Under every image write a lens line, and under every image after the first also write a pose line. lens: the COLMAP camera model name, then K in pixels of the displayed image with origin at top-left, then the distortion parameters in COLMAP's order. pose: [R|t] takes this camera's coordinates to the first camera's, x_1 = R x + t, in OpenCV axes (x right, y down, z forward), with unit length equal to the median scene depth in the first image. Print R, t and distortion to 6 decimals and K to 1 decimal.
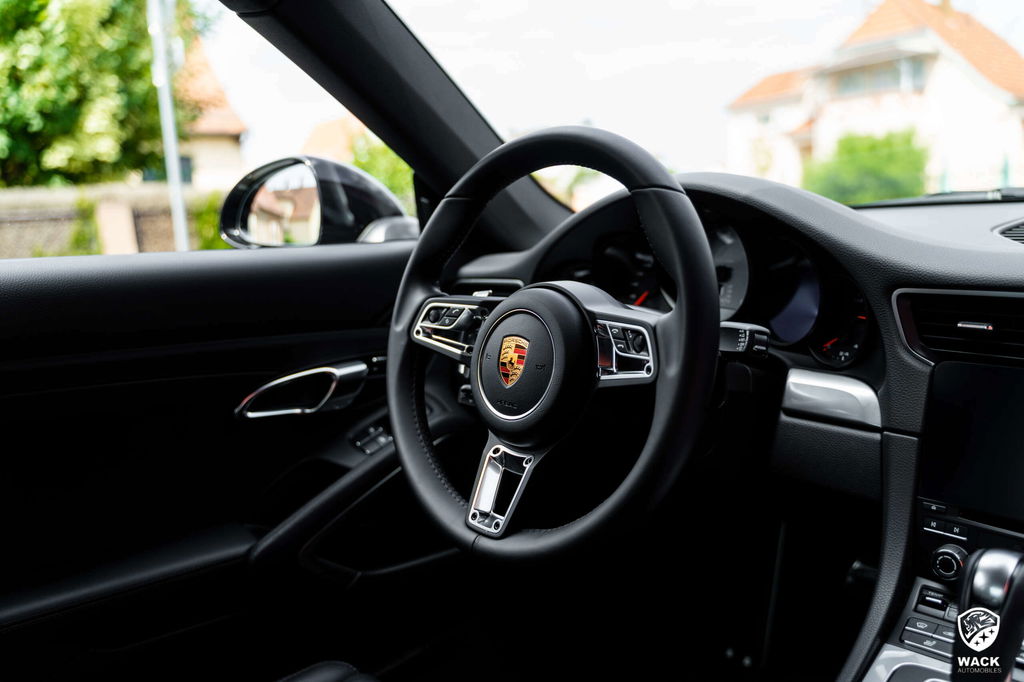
lens RADIAL K [[813.2, 0, 512.0], [0, 813.2, 341.0], [0, 0, 1]] dist [-0.005475, 0.001634]
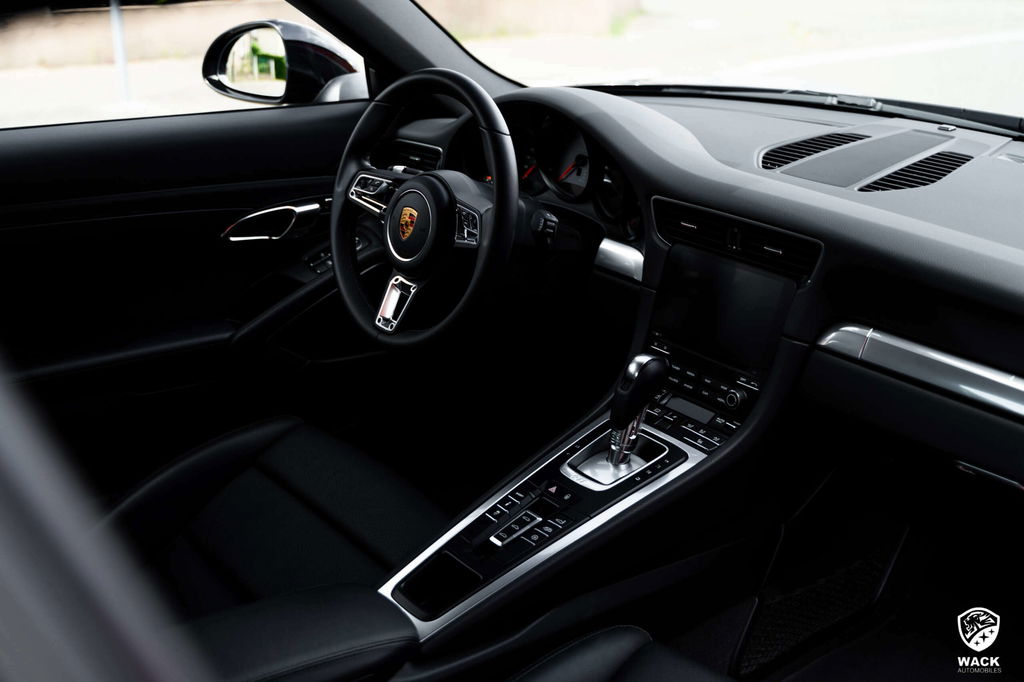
lens RADIAL K [[1107.4, 0, 511.5], [0, 1107.4, 359.6], [0, 0, 1]] dist [0.002889, -0.246378]
pose [[0.997284, 0.071258, -0.018606, 0.225163], [-0.065543, 0.973968, 0.217001, -0.170383], [0.033585, -0.215192, 0.975994, -0.974862]]
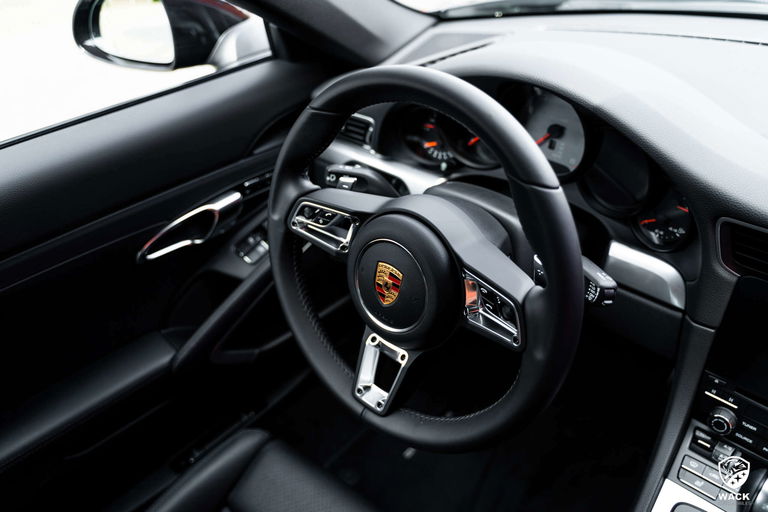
lens RADIAL K [[609.9, 0, 384.0], [0, 609.9, 256.0], [0, 0, 1]] dist [-0.005475, 0.001634]
pose [[0.995543, -0.064371, 0.068924, -0.053647], [0.027428, 0.896865, 0.441453, -0.345128], [-0.090233, -0.437595, 0.894633, 0.216344]]
